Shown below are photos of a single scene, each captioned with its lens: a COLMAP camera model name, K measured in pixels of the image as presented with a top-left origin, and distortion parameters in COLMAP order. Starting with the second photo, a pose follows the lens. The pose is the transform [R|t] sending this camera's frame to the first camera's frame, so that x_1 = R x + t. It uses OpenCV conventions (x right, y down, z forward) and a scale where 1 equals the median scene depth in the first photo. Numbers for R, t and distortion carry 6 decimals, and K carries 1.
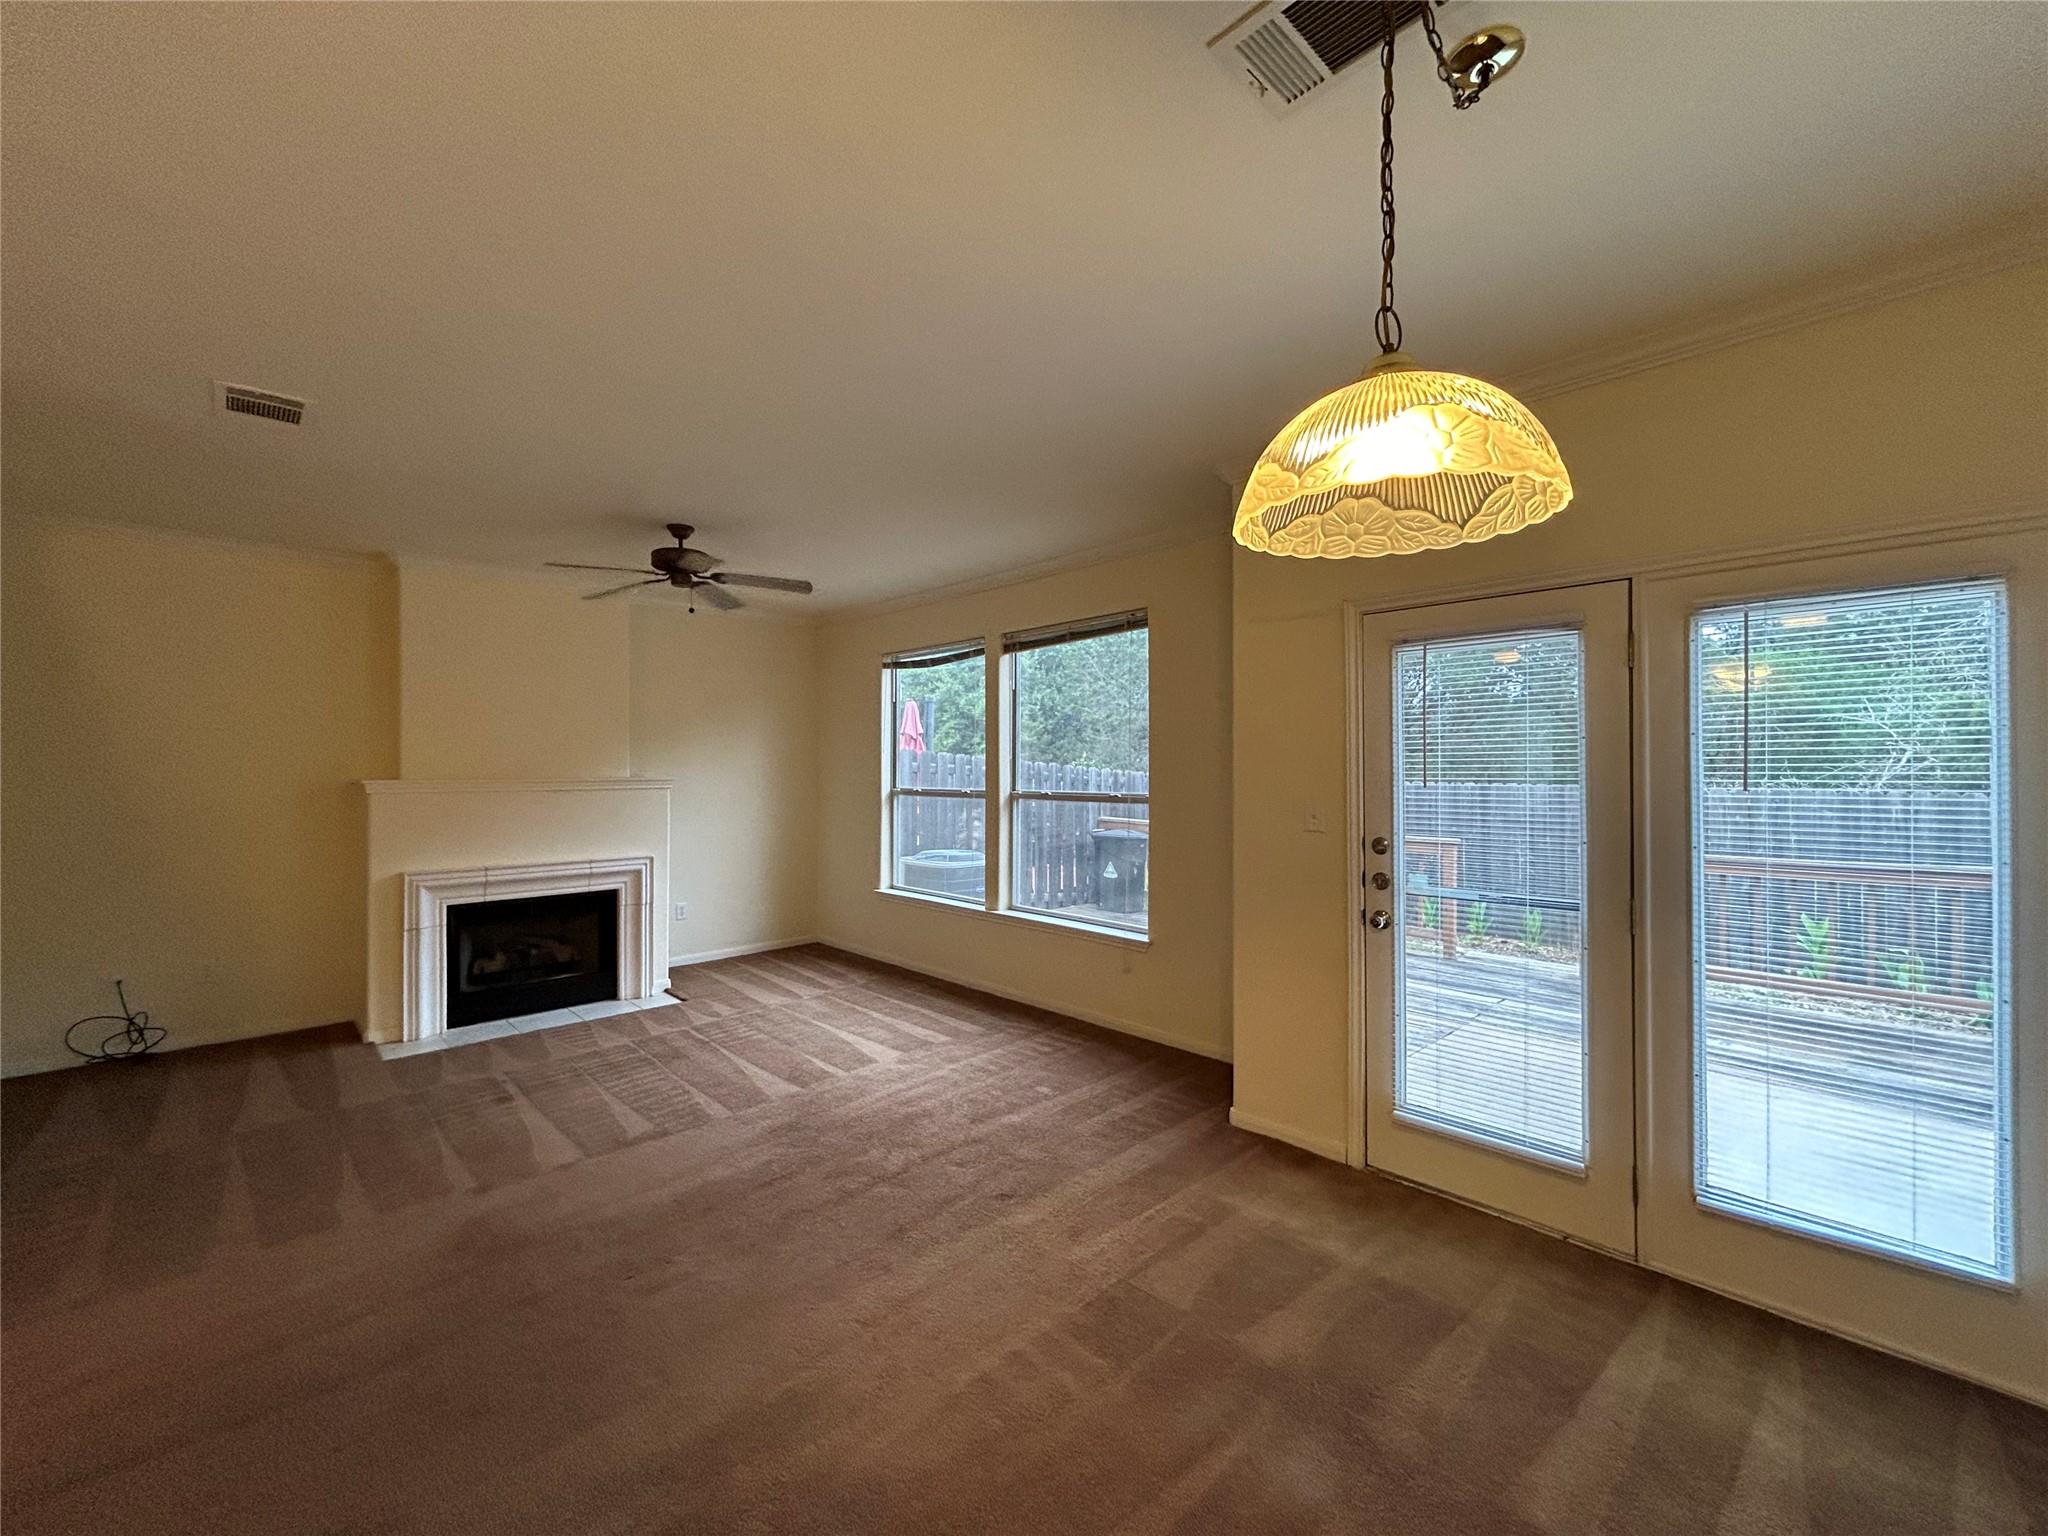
lens RADIAL K [[830.3, 0, 1022.4], [0, 830.3, 759.5], [0, 0, 1]] dist [-0.002640, 0.002047]
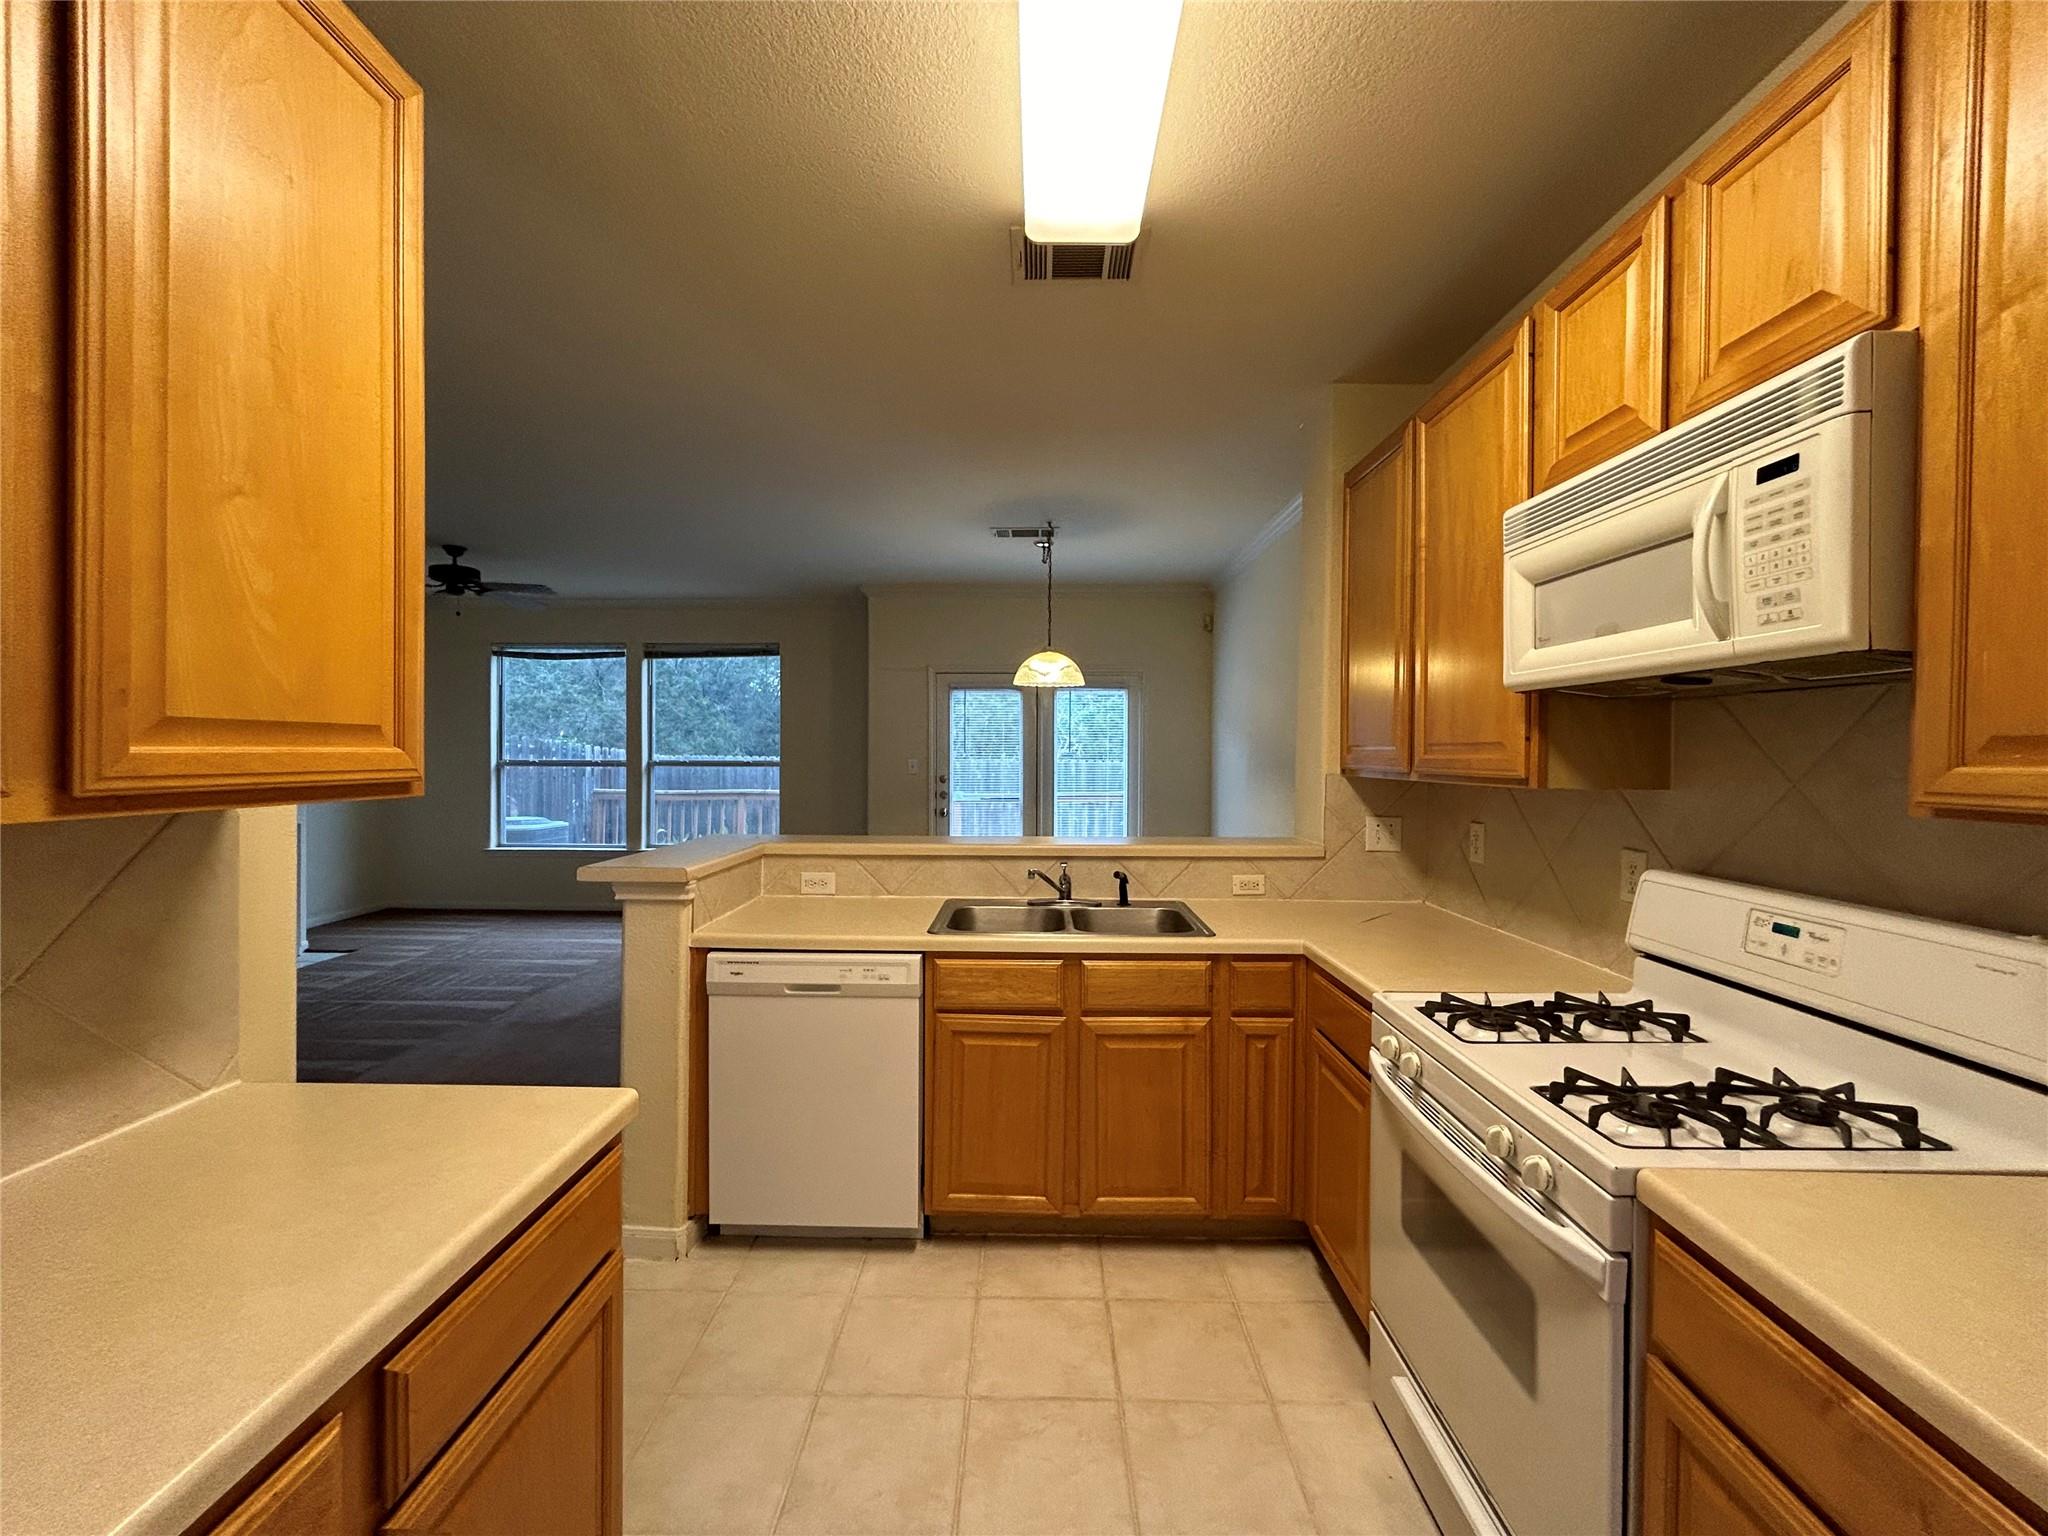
lens RADIAL K [[830.3, 0, 1027.2], [0, 830.3, 761.3], [0, 0, 1]] dist [-0.002640, 0.002047]
pose [[0.701757, -0.003957, 0.712406, -0.633394], [-0.012621, 0.999759, 0.017985, 0.008606], [-0.712305, -0.021612, 0.701537, -0.455234]]
